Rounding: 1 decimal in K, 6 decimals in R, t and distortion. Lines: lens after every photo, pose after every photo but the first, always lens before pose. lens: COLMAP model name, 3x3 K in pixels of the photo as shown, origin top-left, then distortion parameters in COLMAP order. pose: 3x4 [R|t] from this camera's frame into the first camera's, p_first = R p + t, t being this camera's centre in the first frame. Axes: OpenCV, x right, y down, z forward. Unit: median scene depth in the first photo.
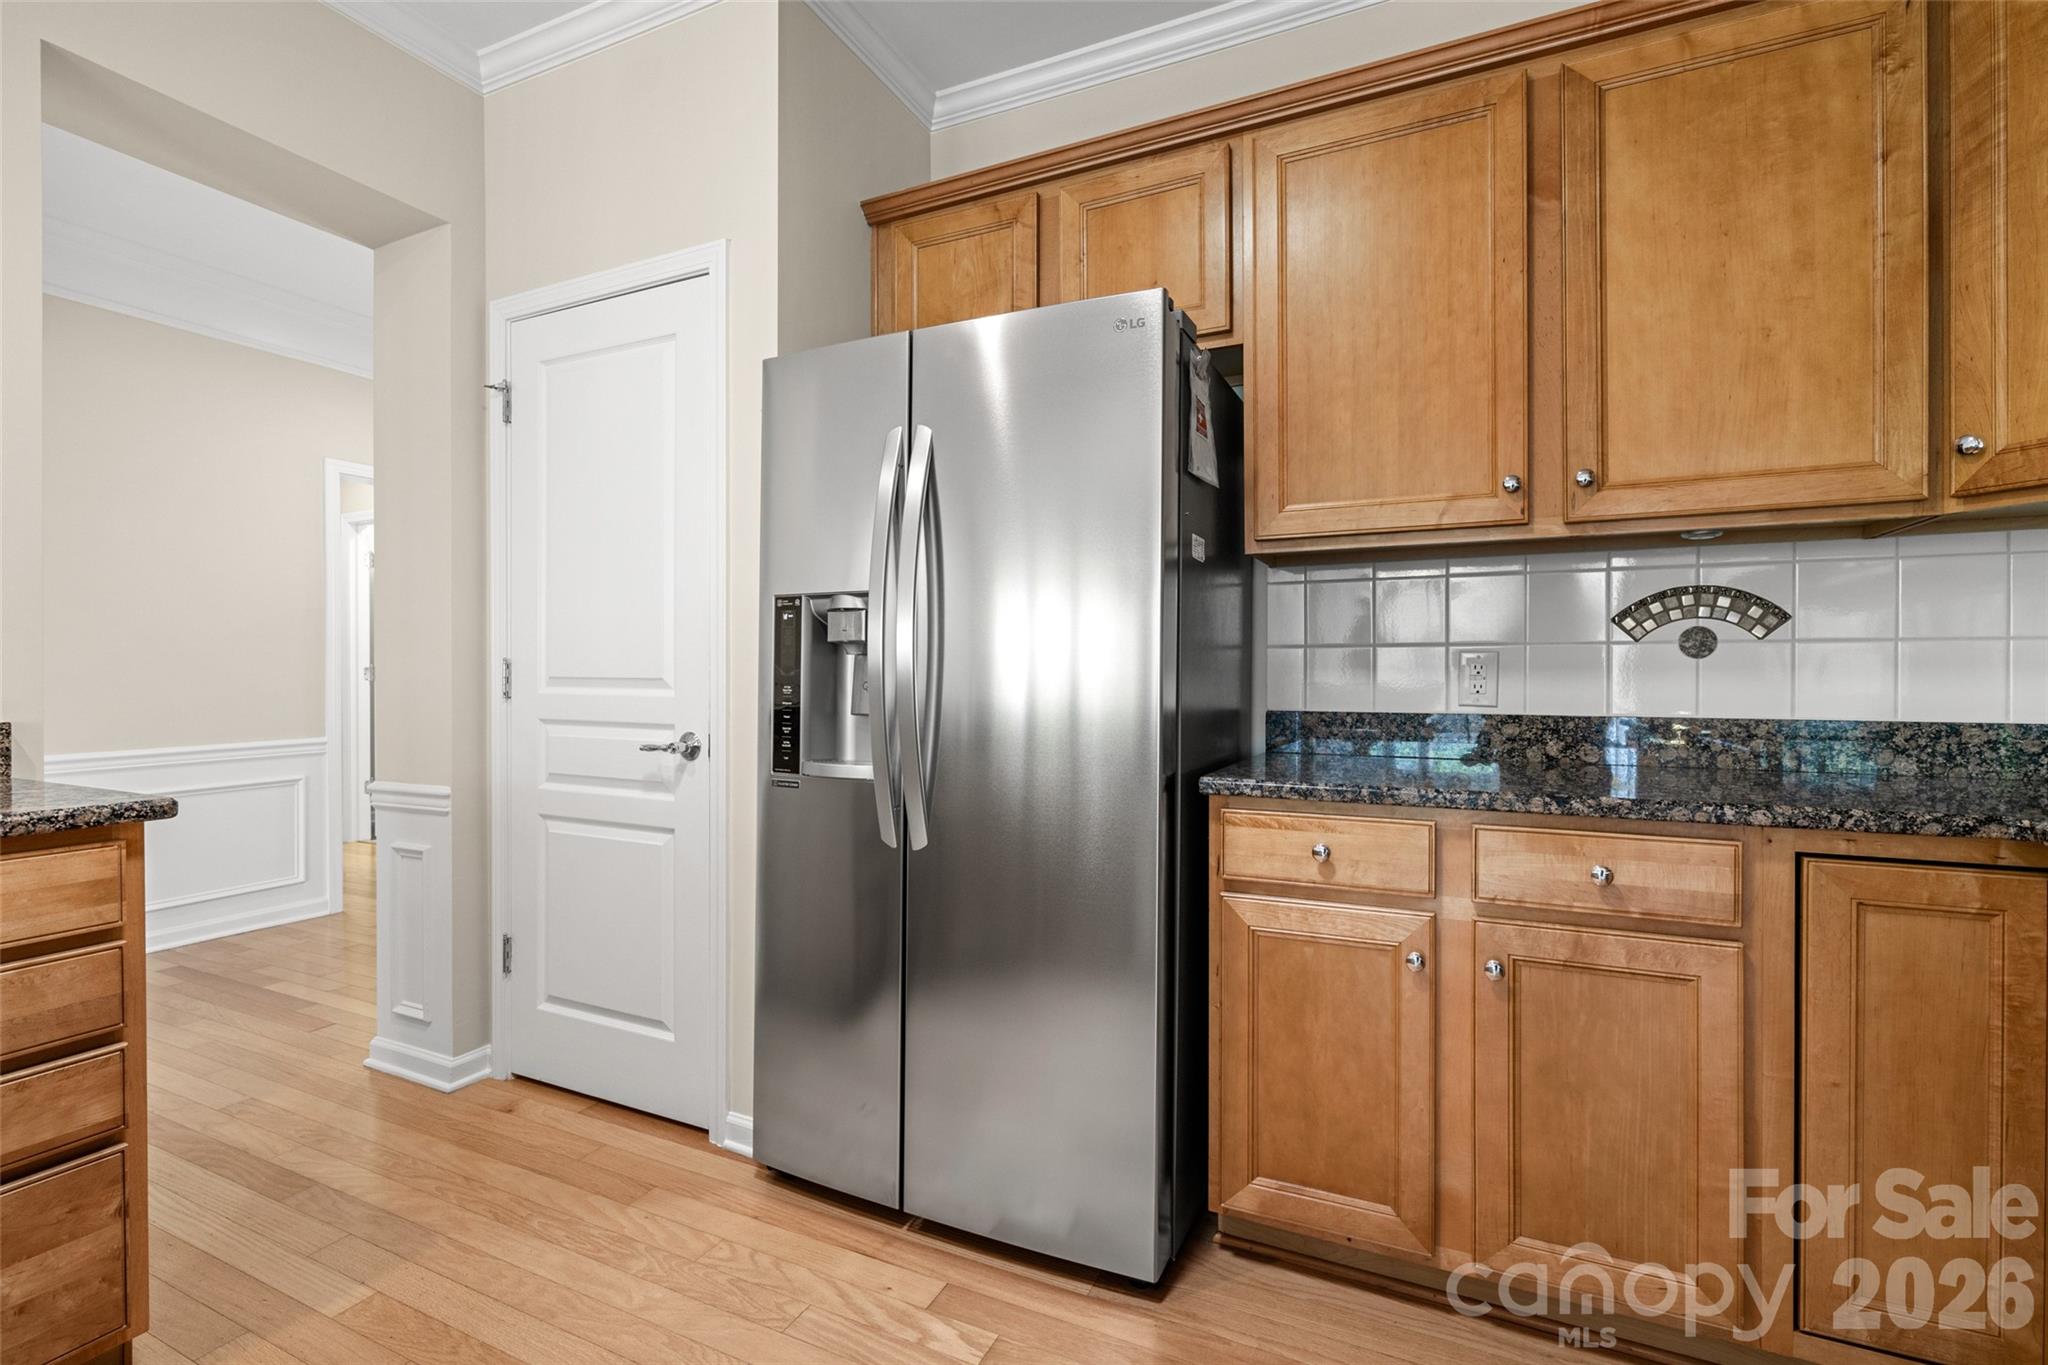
lens RADIAL K [[919.6, 0, 1024.3], [0, 919.6, 670.8], [0, 0, 1]] dist [-0.000140, -0.000539]
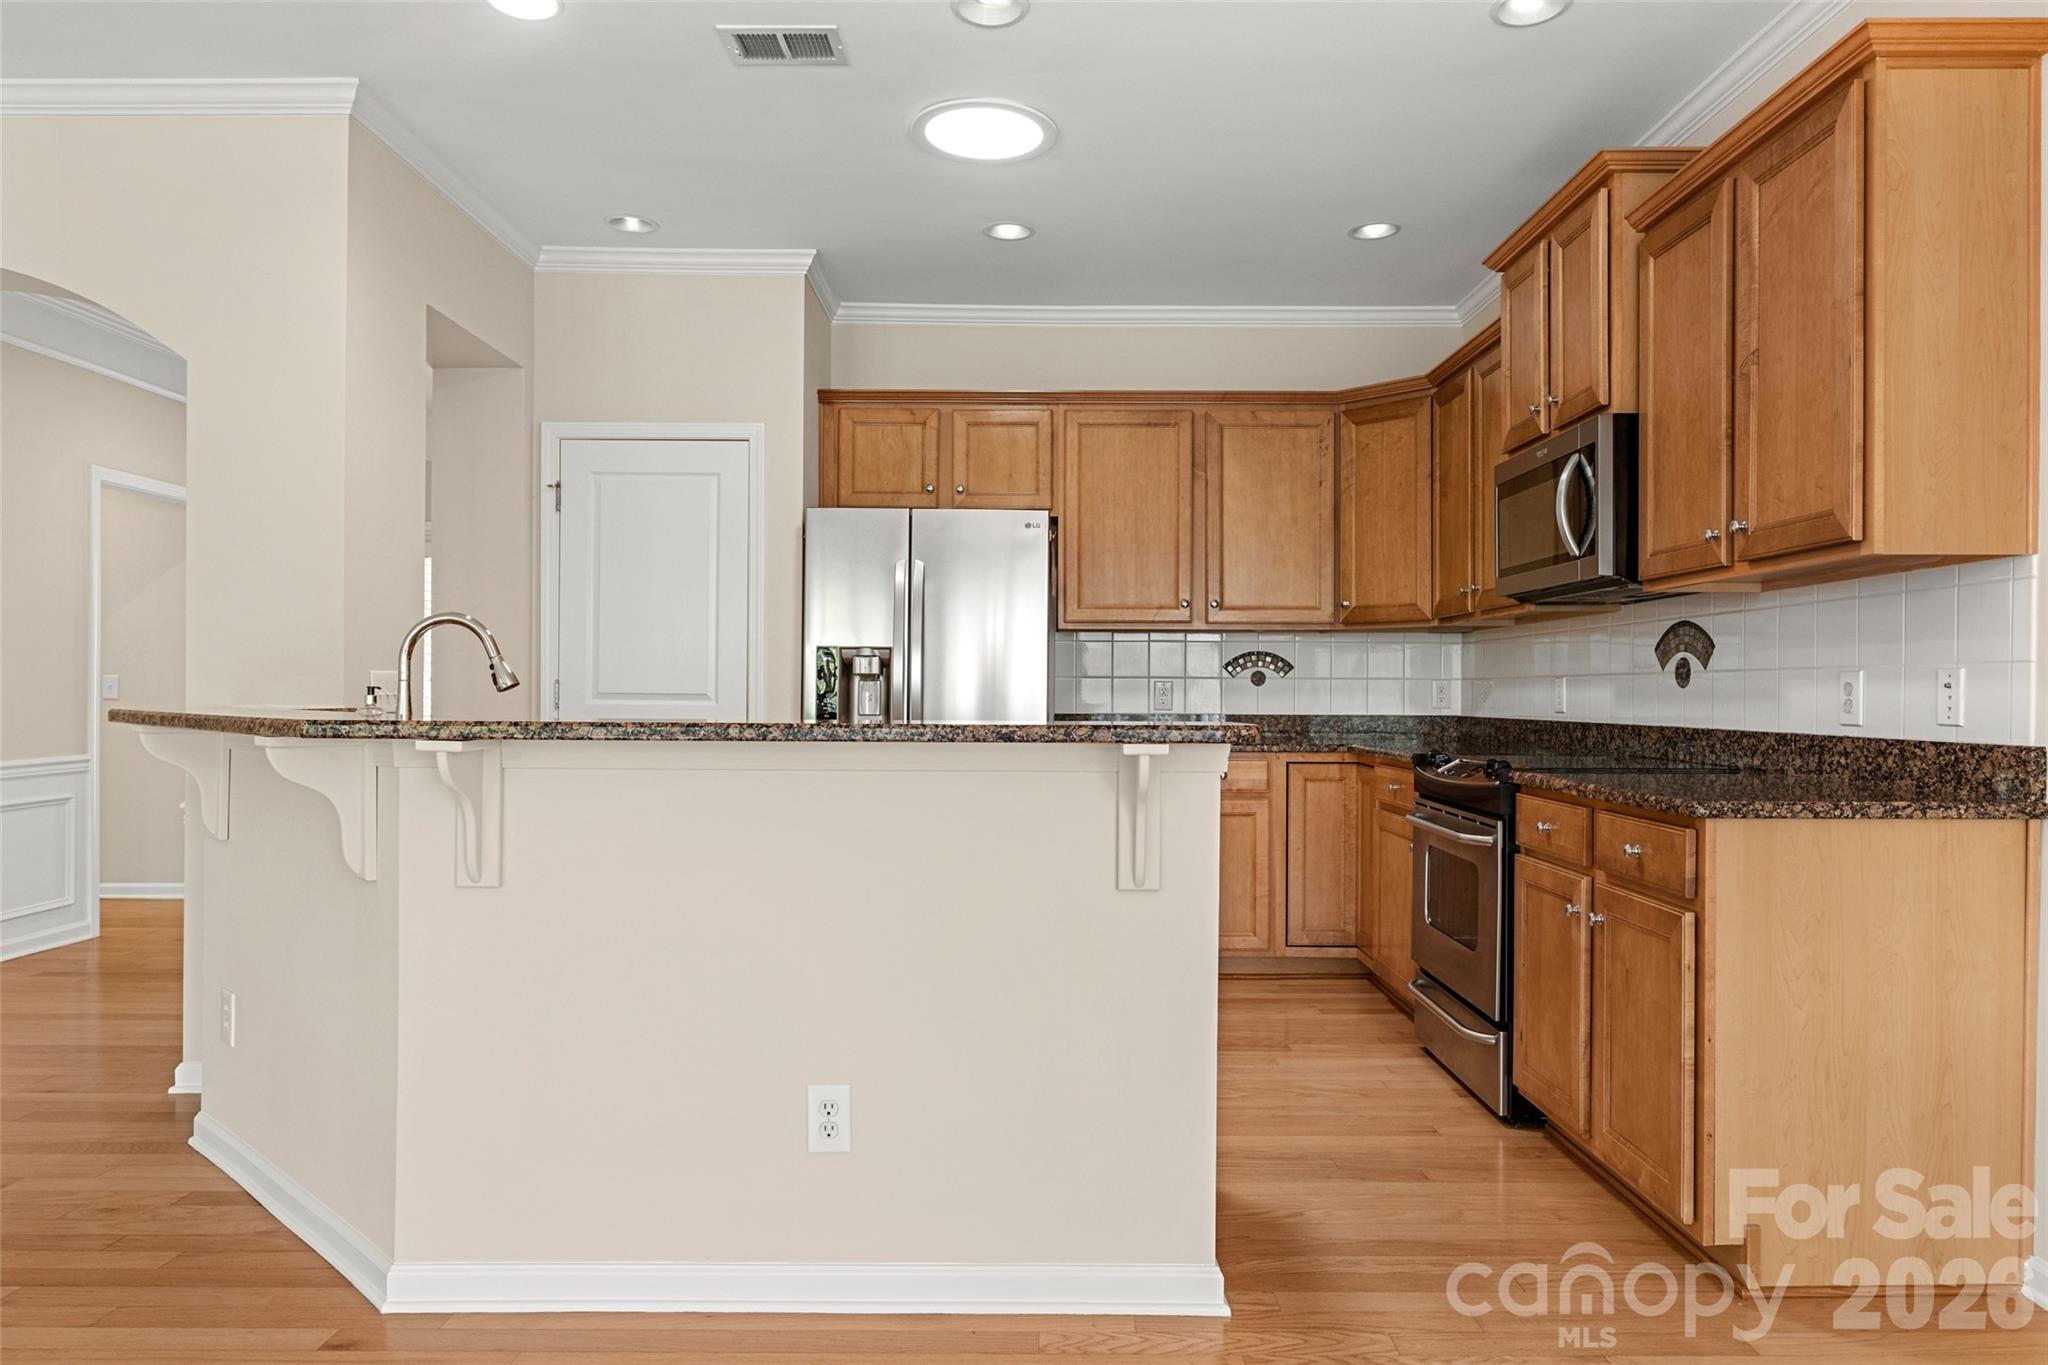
lens RADIAL K [[1308.4, 0, 1024.0], [0, 1308.4, 682.5], [0, 0, 1]] dist [0.002437, 0.002089]
pose [[0.903843, 0.008084, 0.427788, -1.064405], [-0.005415, 0.999958, -0.007456, 0.003306], [-0.427830, 0.004422, 0.903848, -1.523452]]
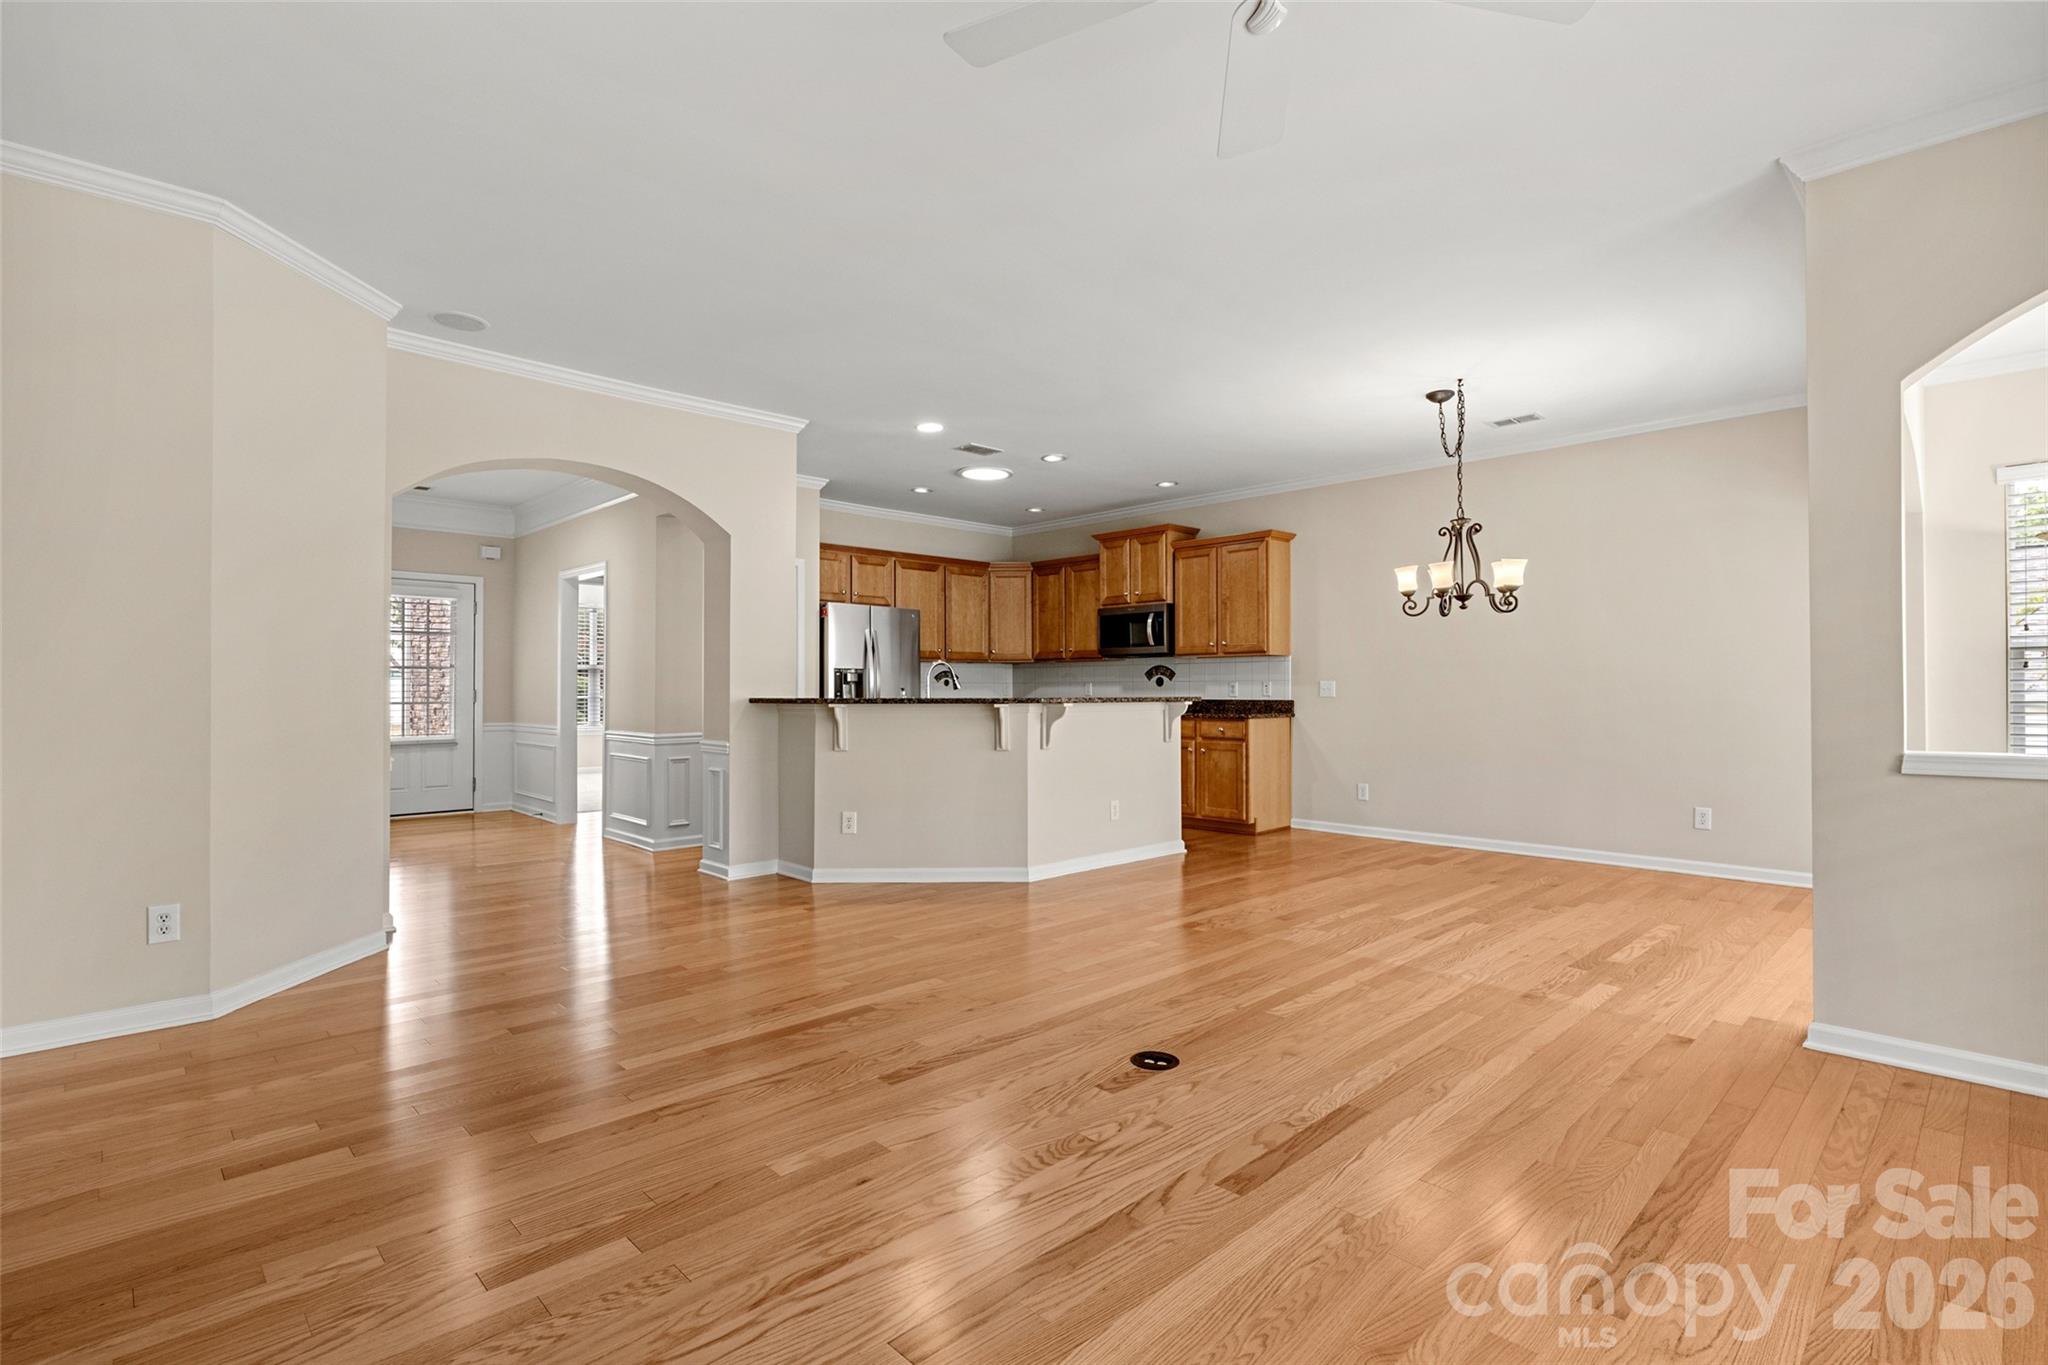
lens RADIAL K [[969.3, 0, 1024.0], [0, 969.3, 682.5], [0, 0, 1]] dist [-0.006419, -0.001013]
pose [[0.350344, 0.007632, 0.936590, -4.986913], [0.001004, 0.999963, -0.008523, 0.011590], [-0.936621, 0.003926, 0.350323, -1.019384]]
